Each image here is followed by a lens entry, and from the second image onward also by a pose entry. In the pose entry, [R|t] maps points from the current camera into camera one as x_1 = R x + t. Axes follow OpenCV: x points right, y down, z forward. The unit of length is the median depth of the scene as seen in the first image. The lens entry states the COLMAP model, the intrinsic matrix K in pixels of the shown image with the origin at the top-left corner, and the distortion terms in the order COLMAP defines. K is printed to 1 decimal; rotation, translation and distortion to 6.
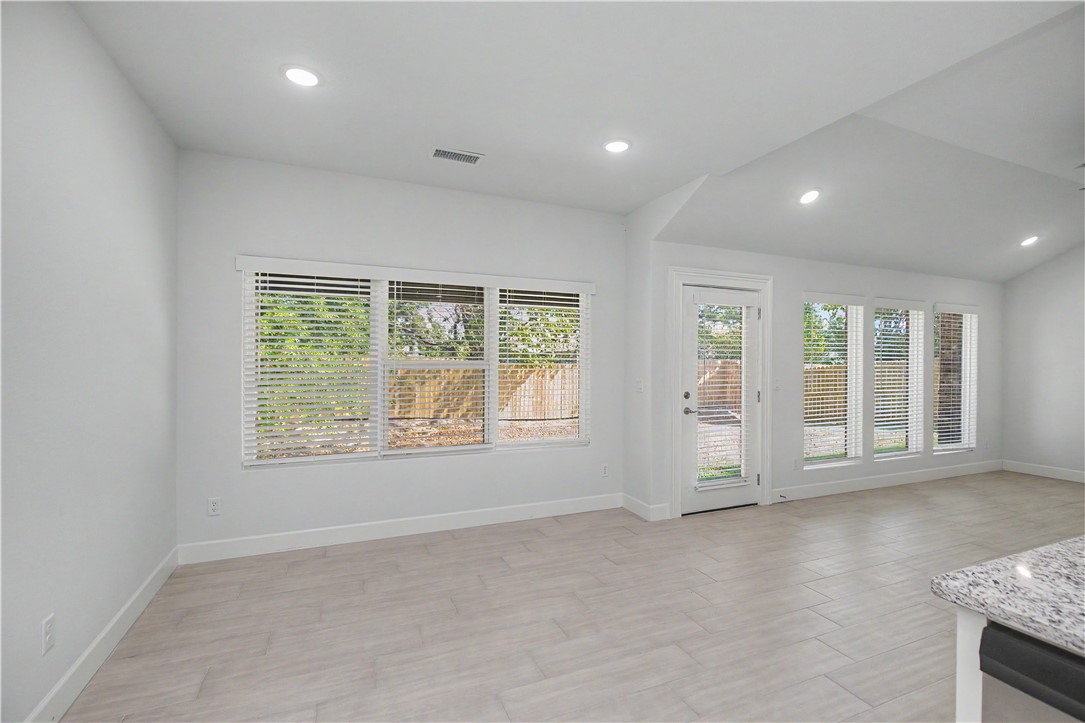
lens RADIAL K [[497.6, 0, 548.9], [0, 497.6, 360.2], [0, 0, 1]] dist [0.005893, -0.001037]
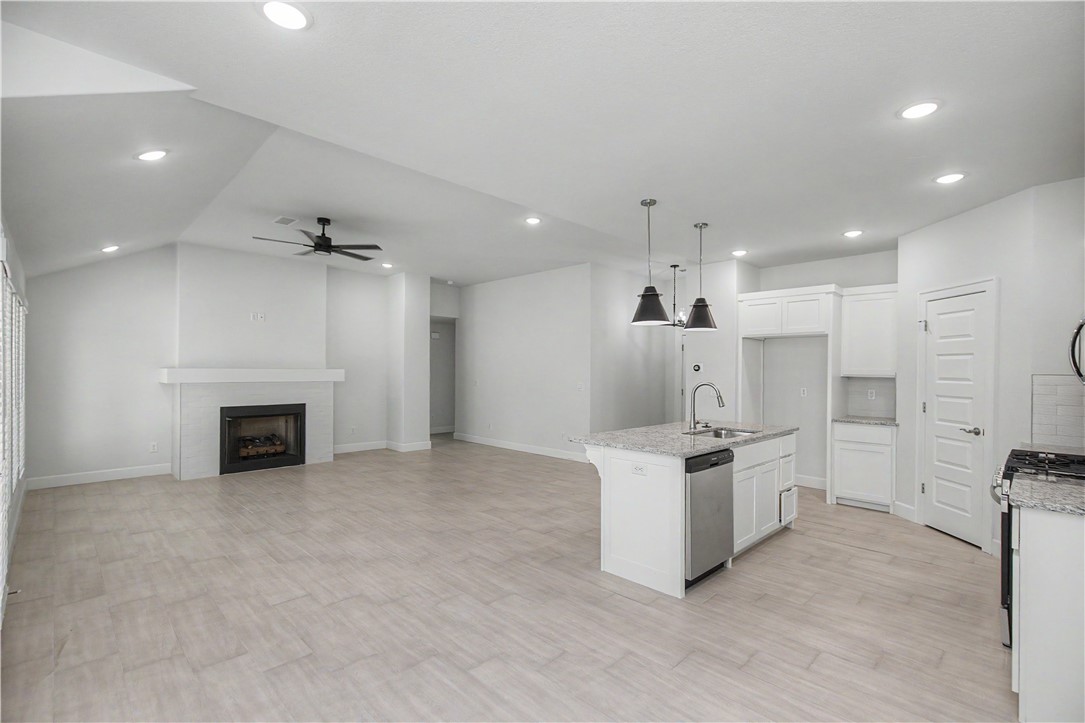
lens RADIAL K [[497.6, 0, 564.8], [0, 497.6, 369.6], [0, 0, 1]] dist [0.005893, -0.001037]
pose [[-0.375040, -0.009217, 0.926963, -0.373965], [-0.006265, 0.999953, 0.007408, -0.009788], [-0.926987, -0.003029, -0.375080, 0.631530]]
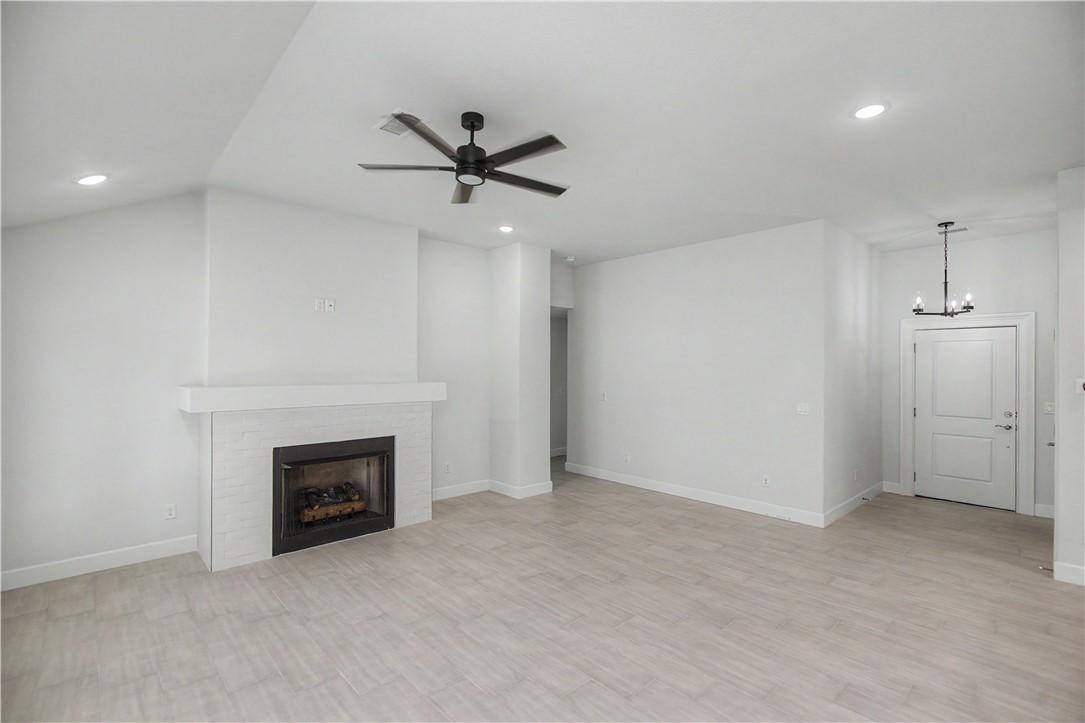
lens RADIAL K [[497.6, 0, 559.6], [0, 497.6, 365.5], [0, 0, 1]] dist [0.005893, -0.001037]
pose [[-0.339785, -0.005249, 0.940489, 0.302847], [-0.003936, 0.999984, 0.004159, -0.038701], [-0.940495, -0.002289, -0.339800, 0.830822]]
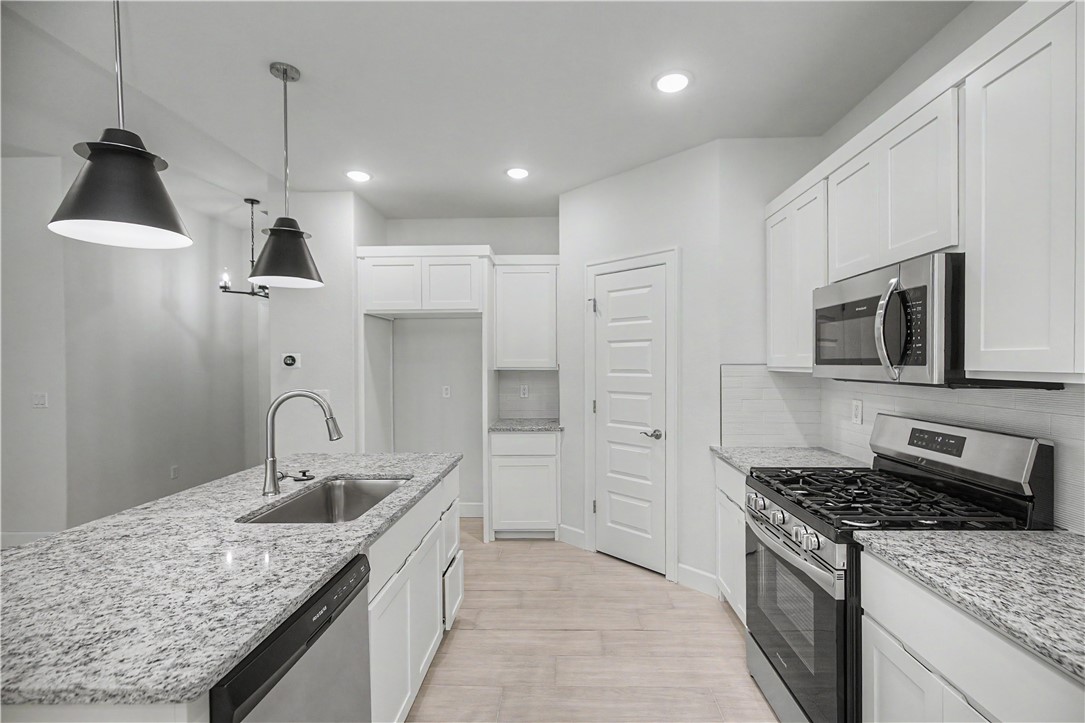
lens RADIAL K [[497.6, 0, 555.3], [0, 497.6, 364.5], [0, 0, 1]] dist [0.005893, -0.001037]
pose [[-0.898193, -0.004009, 0.439584, -0.017012], [0.001787, 0.999917, 0.012772, -0.009897], [-0.439599, 0.012257, -0.898111, 0.342516]]
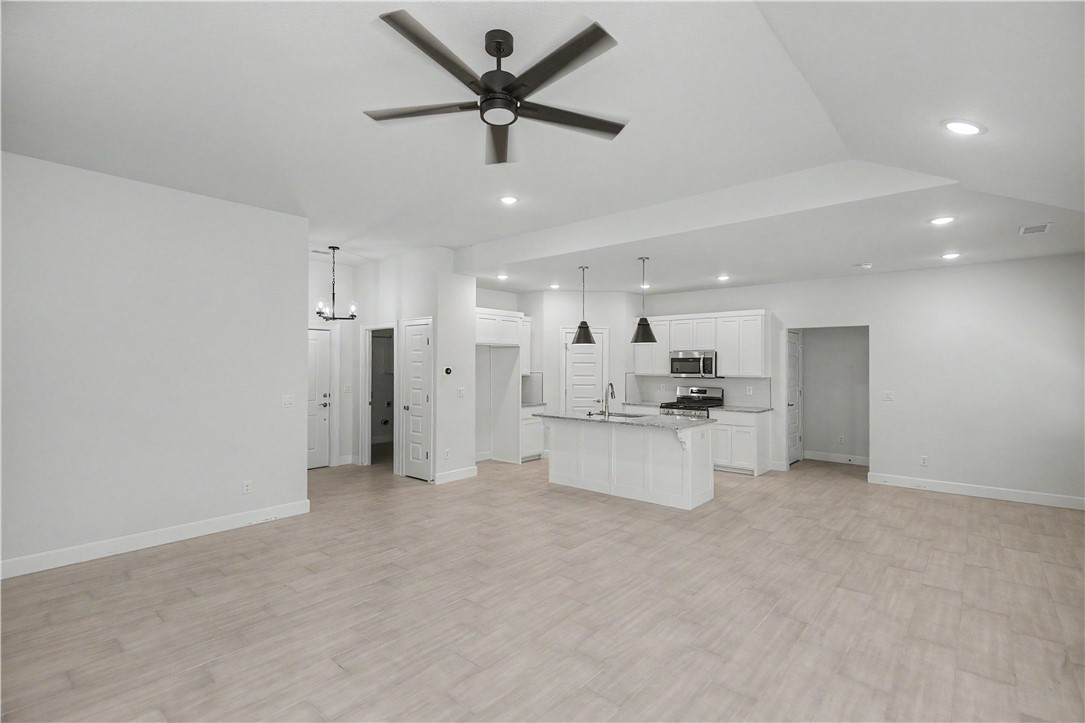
lens RADIAL K [[497.6, 0, 550.3], [0, 497.6, 376.4], [0, 0, 1]] dist [0.005893, -0.001037]
pose [[-0.902526, 0.000127, -0.430636, 1.105078], [-0.010699, 0.999685, 0.022716, -0.027993], [0.430503, 0.025109, -0.902240, 1.186990]]
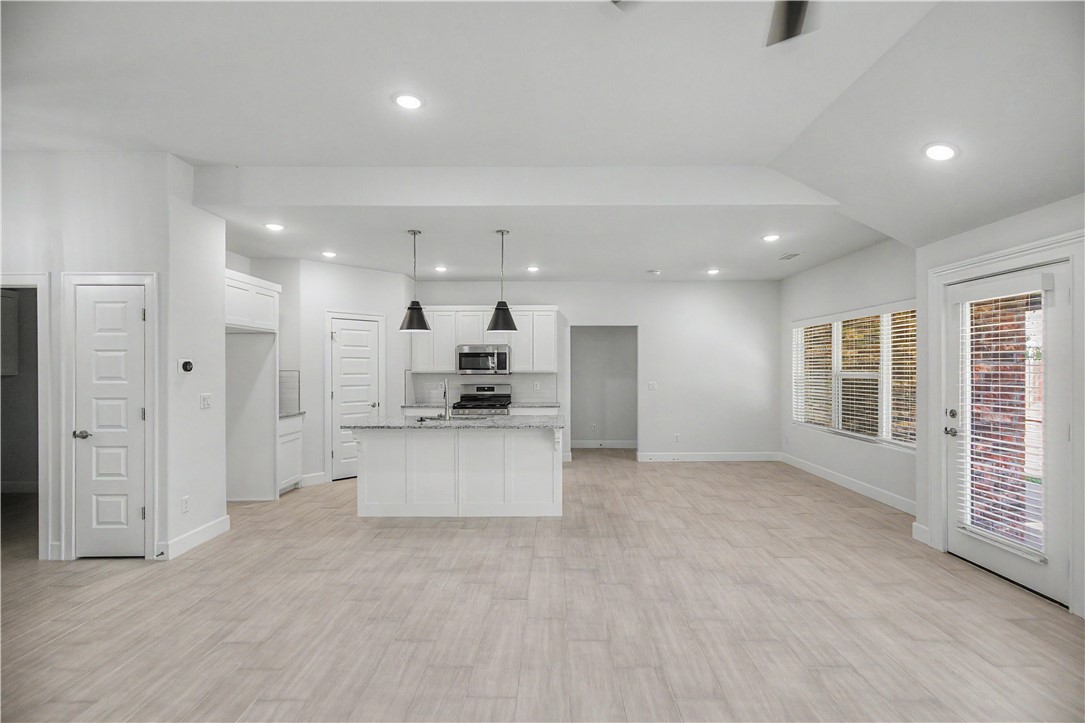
lens RADIAL K [[497.6, 0, 547.5], [0, 497.6, 366.2], [0, 0, 1]] dist [0.005893, -0.001037]
pose [[-0.415884, -0.008872, -0.909375, 1.280764], [-0.001701, 0.999958, -0.008978, -0.000650], [0.909416, -0.002187, -0.415881, 0.698770]]
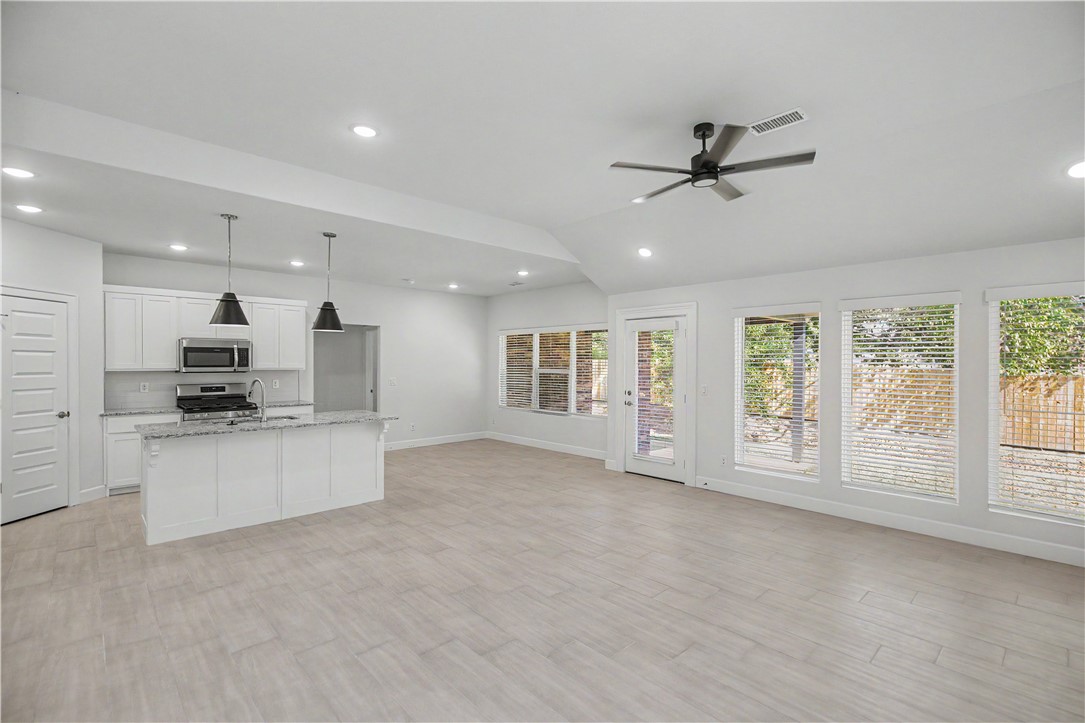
lens RADIAL K [[497.6, 0, 552.9], [0, 497.6, 368.5], [0, 0, 1]] dist [0.005893, -0.001037]
pose [[0.331333, 0.003558, -0.943507, 1.548602], [-0.002201, 0.999993, 0.002999, -0.005979], [0.943511, 0.001083, 0.331338, 0.276491]]
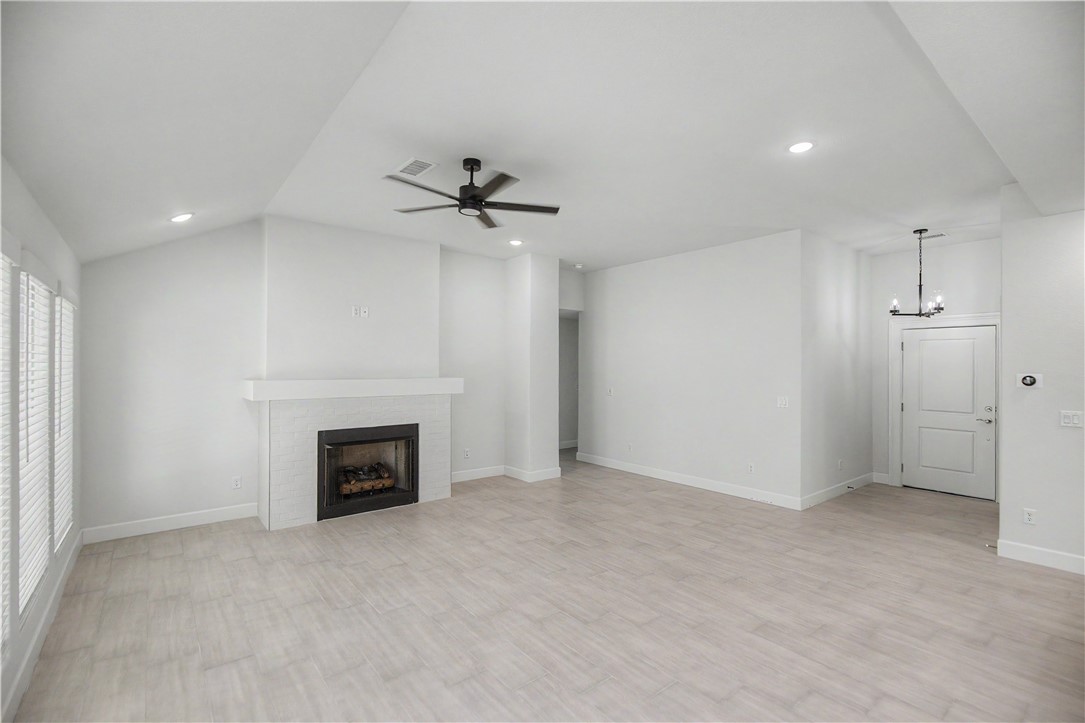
lens RADIAL K [[497.6, 0, 559.5], [0, 497.6, 364.5], [0, 0, 1]] dist [0.005893, -0.001037]
pose [[-0.271402, -0.005437, 0.962451, 0.142714], [-0.003223, 0.999984, 0.004740, -0.035826], [-0.962461, -0.001815, -0.271415, 0.799686]]
